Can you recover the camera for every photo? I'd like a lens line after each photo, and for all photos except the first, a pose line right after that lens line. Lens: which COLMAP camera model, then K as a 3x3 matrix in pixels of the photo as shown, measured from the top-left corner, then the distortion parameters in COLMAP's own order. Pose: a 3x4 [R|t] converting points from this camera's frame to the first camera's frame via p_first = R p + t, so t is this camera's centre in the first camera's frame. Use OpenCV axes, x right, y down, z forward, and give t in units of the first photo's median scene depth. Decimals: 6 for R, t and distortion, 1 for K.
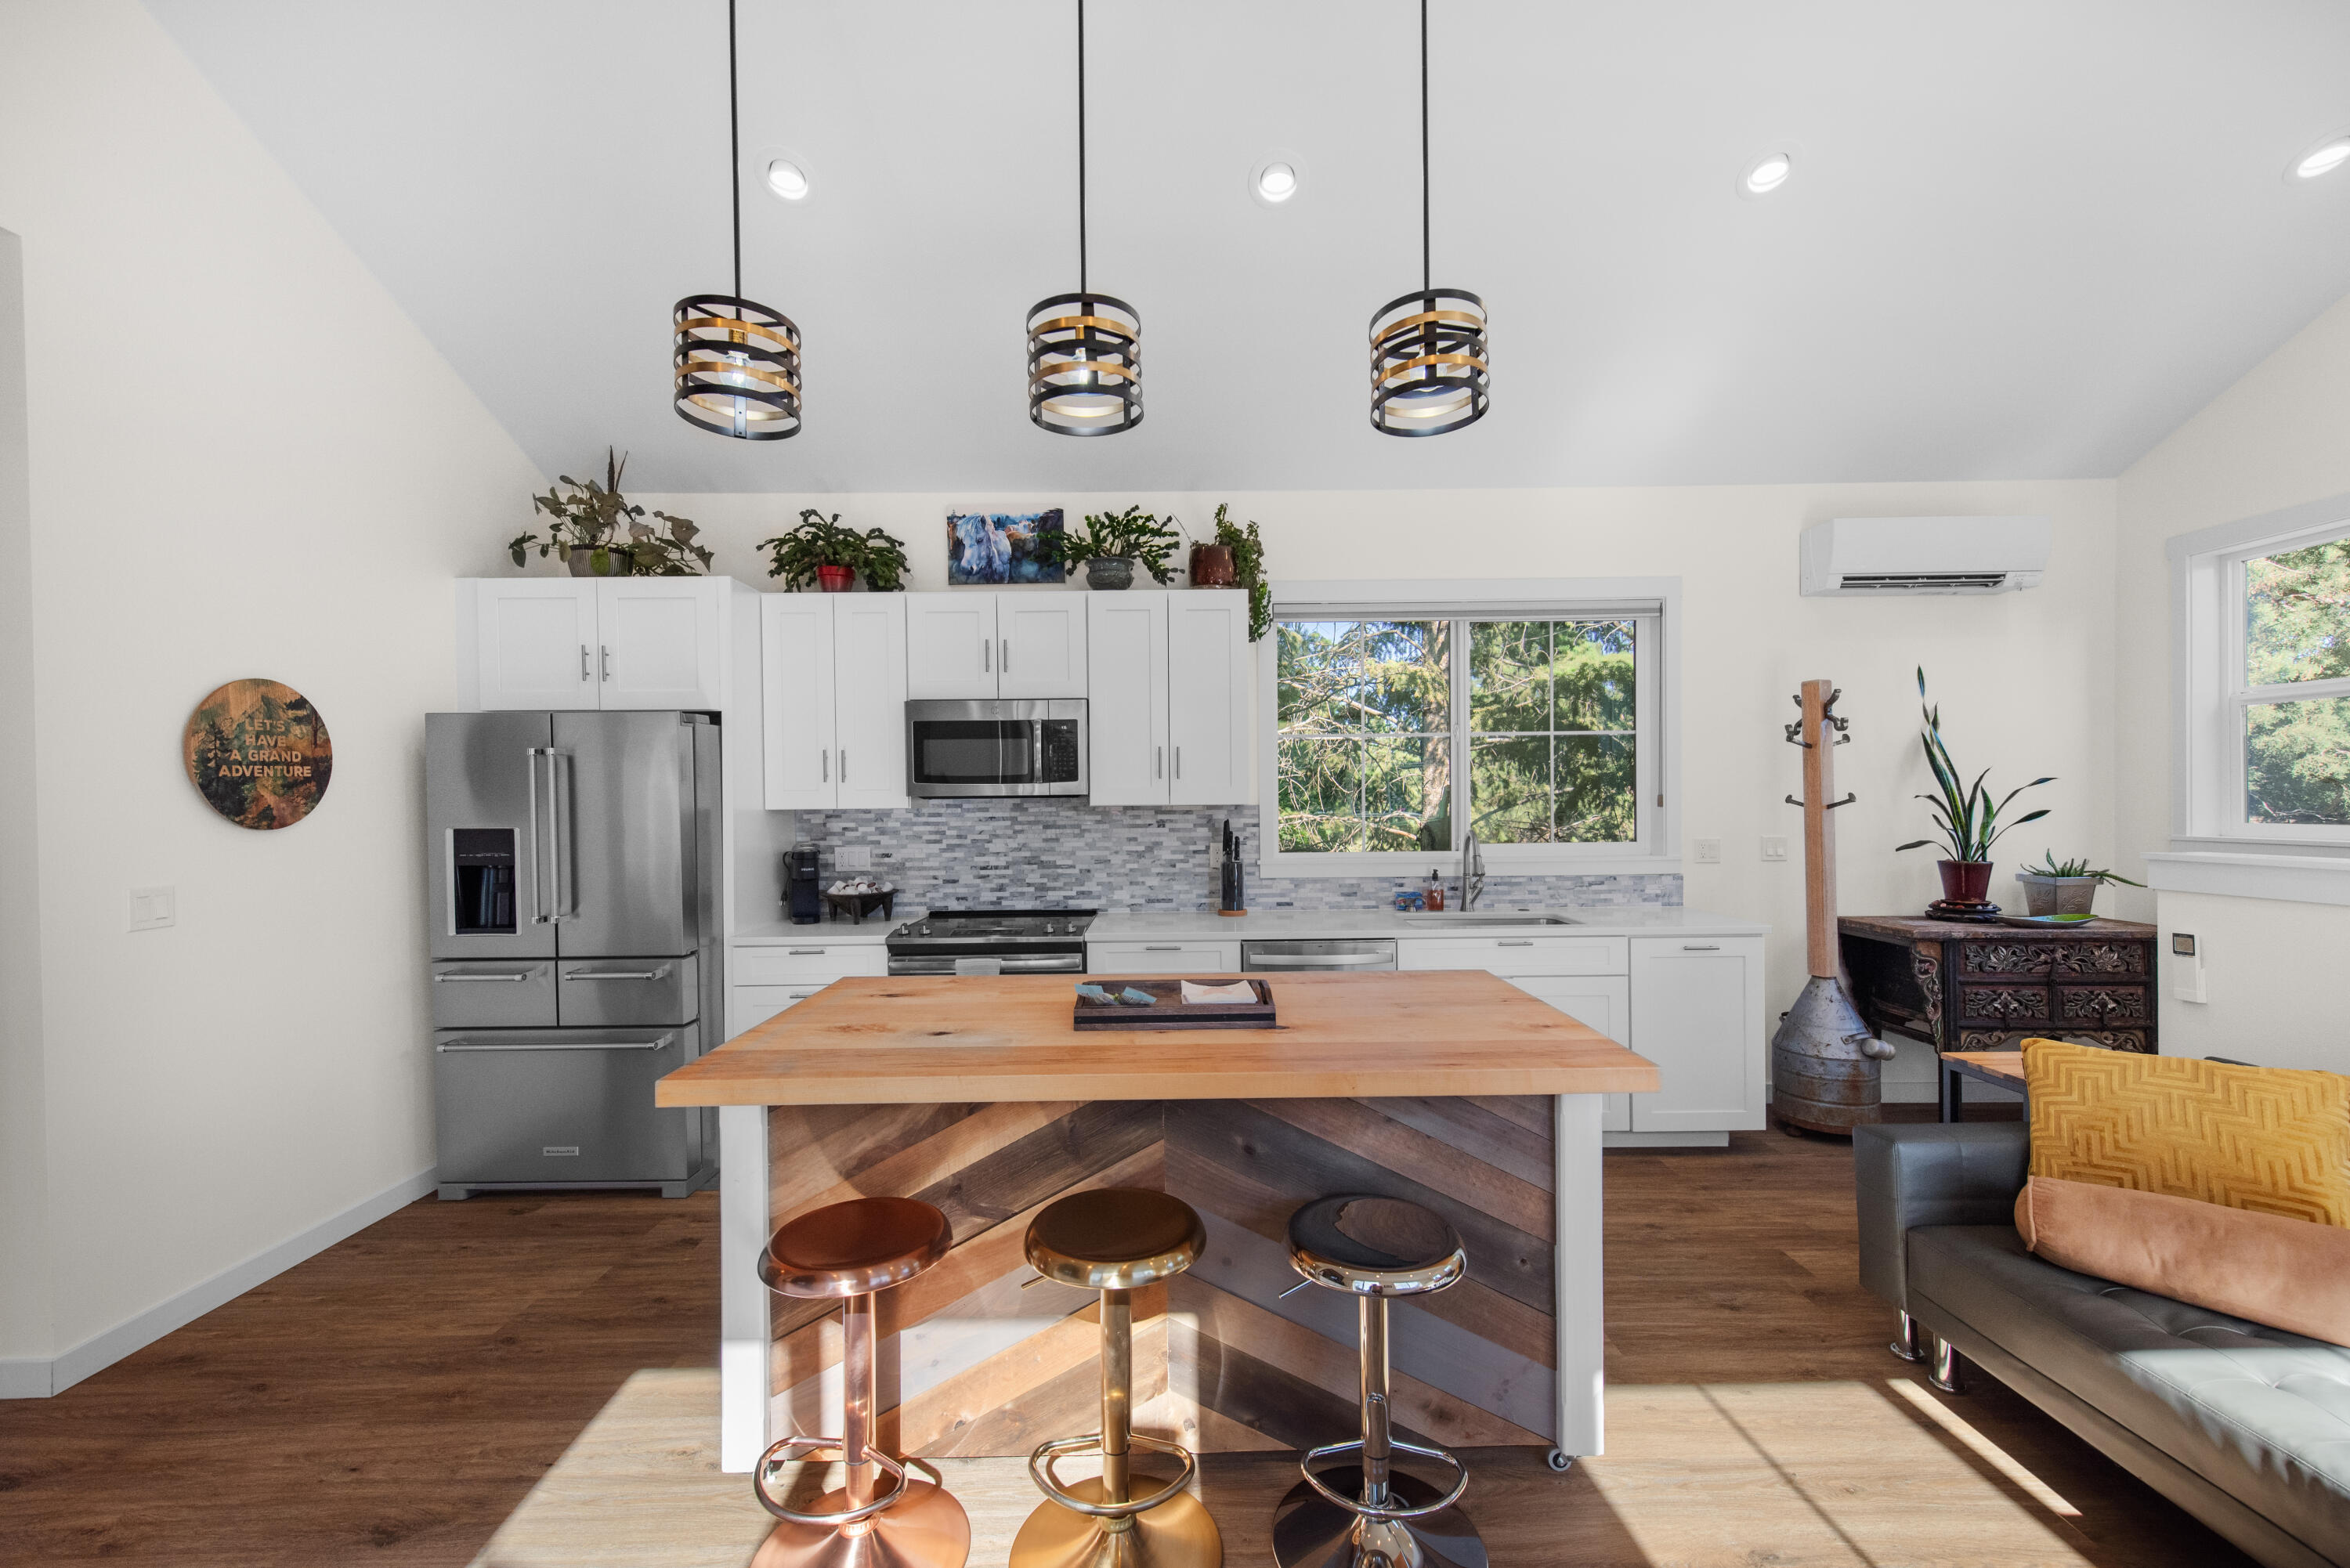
lens RADIAL K [[924.8, 0, 1177.6], [0, 924.8, 807.8], [0, 0, 1]] dist [0.017923, -0.004899]
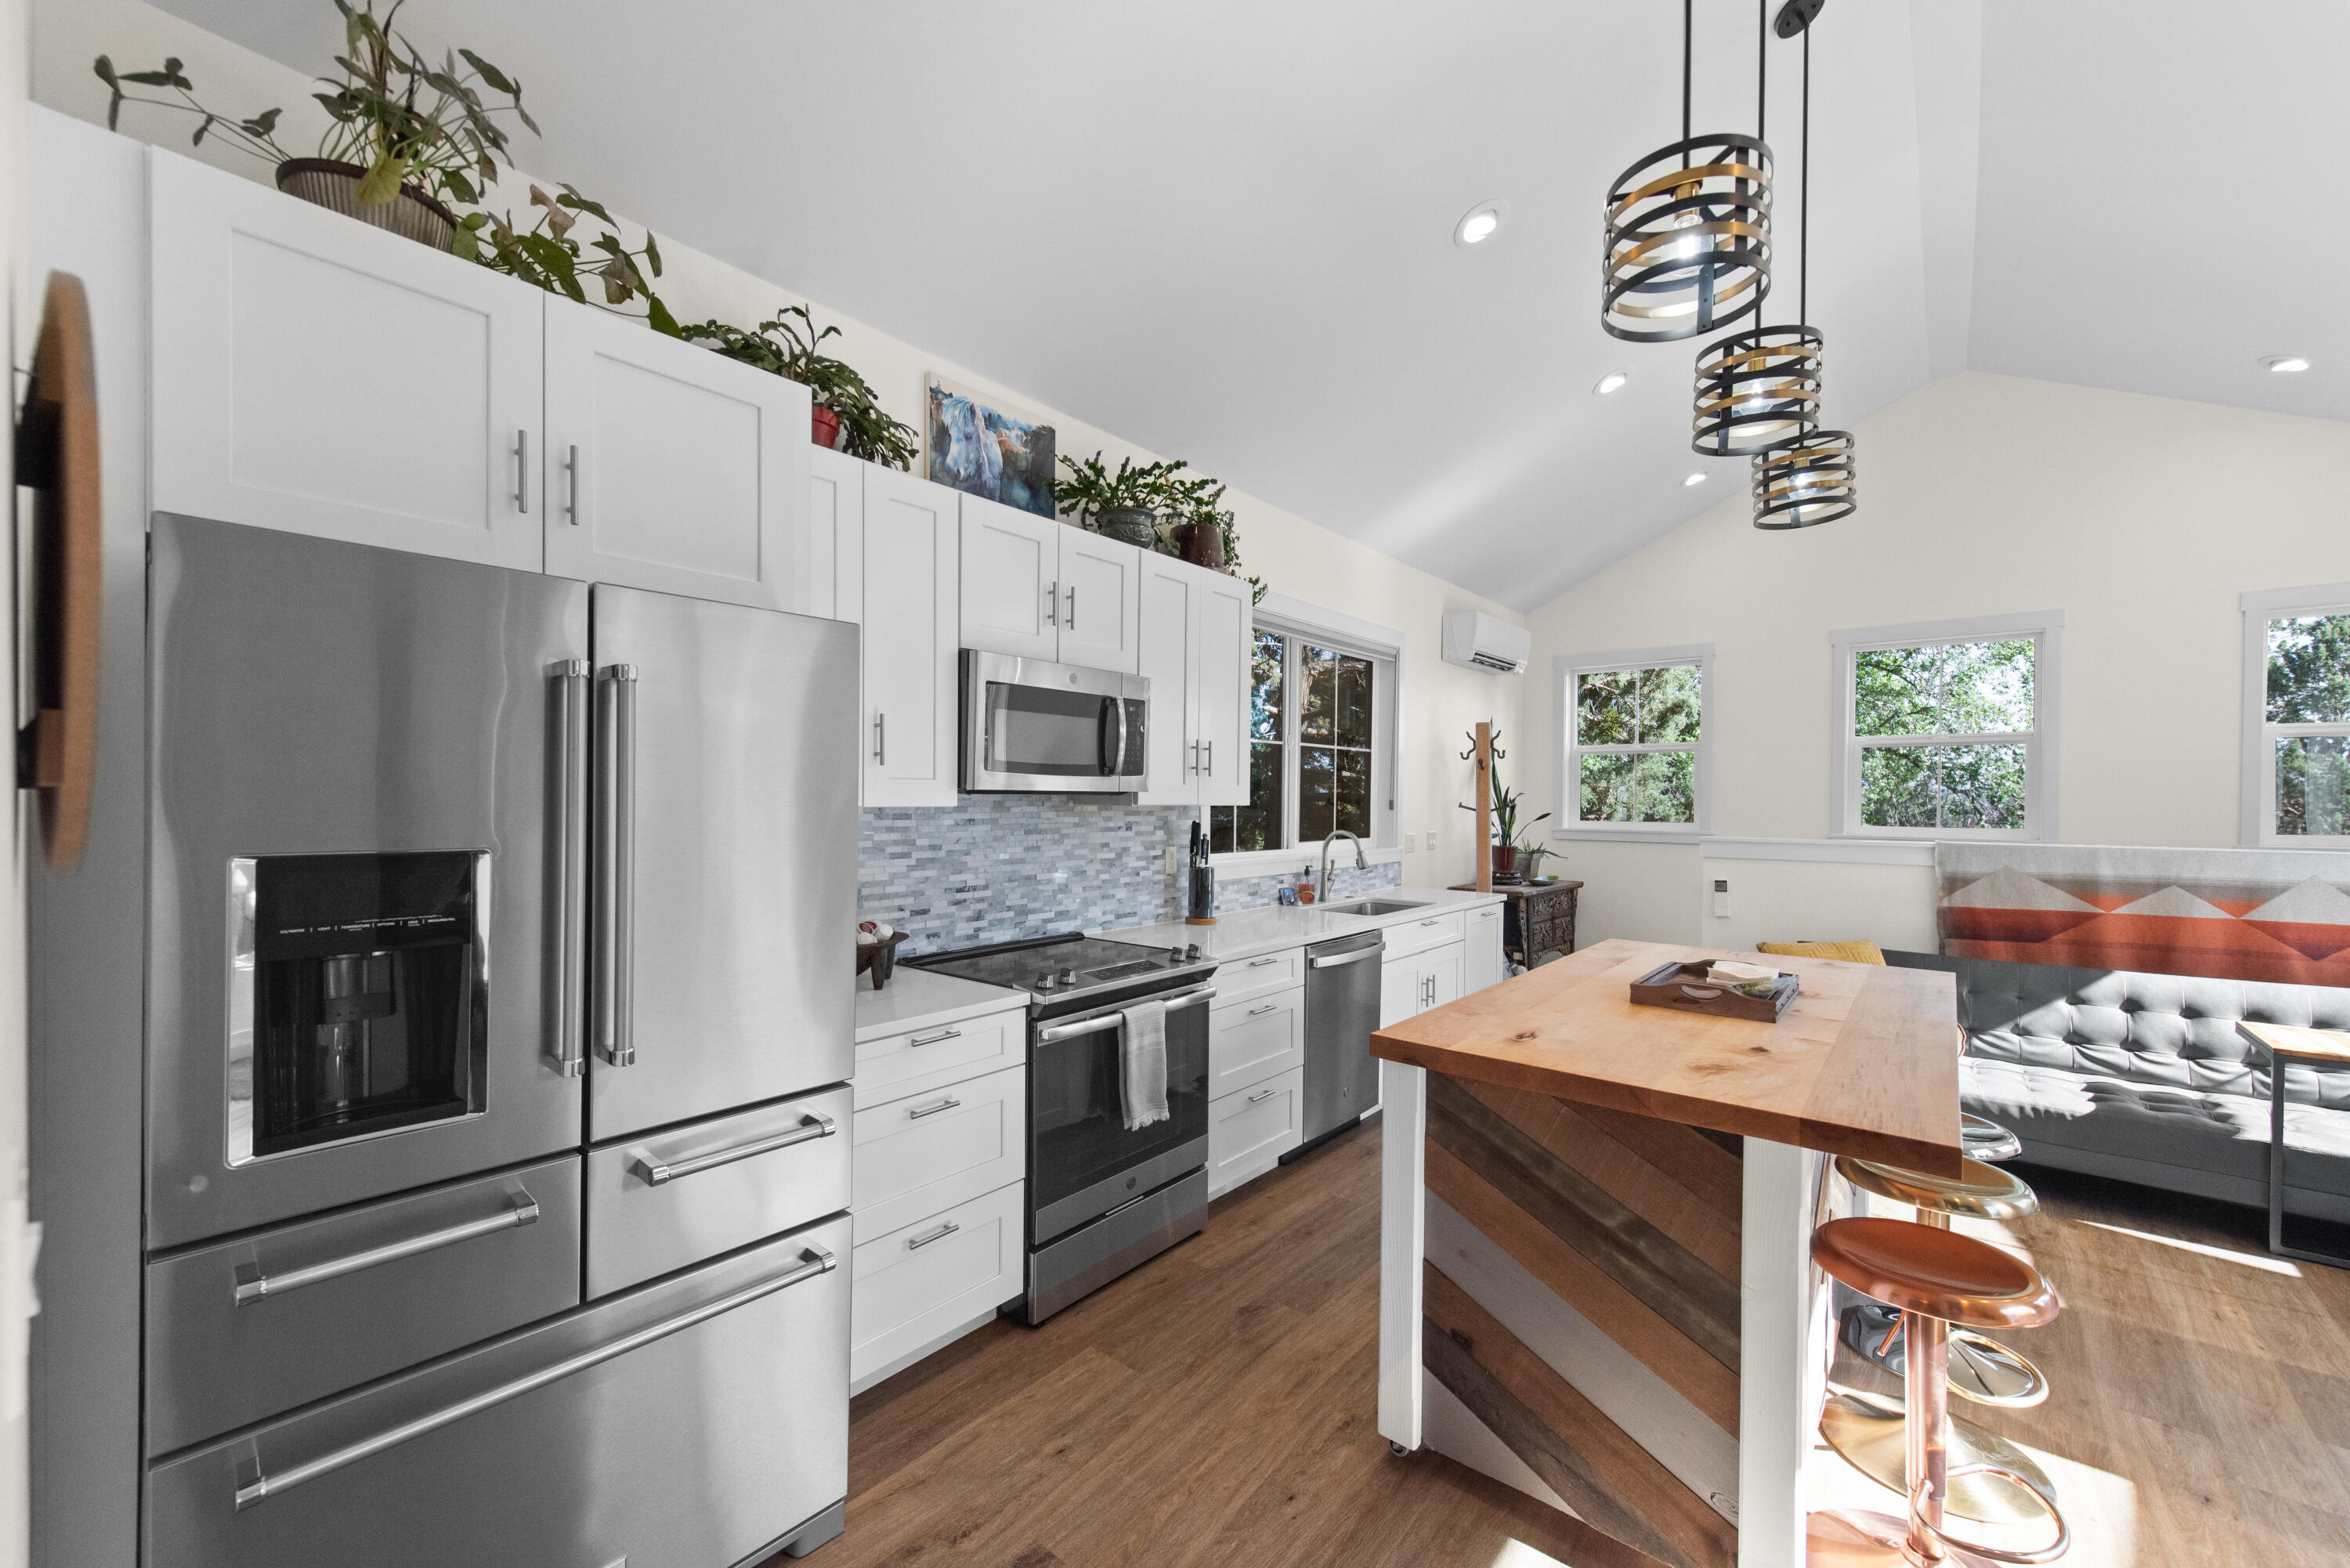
lens RADIAL K [[924.8, 0, 1177.6], [0, 924.8, 807.8], [0, 0, 1]] dist [0.017923, -0.004899]
pose [[0.646440, 0.006070, 0.762941, -0.657617], [-0.005387, 0.999980, -0.003392, 0.002523], [-0.762946, -0.001917, 0.646459, 0.407690]]
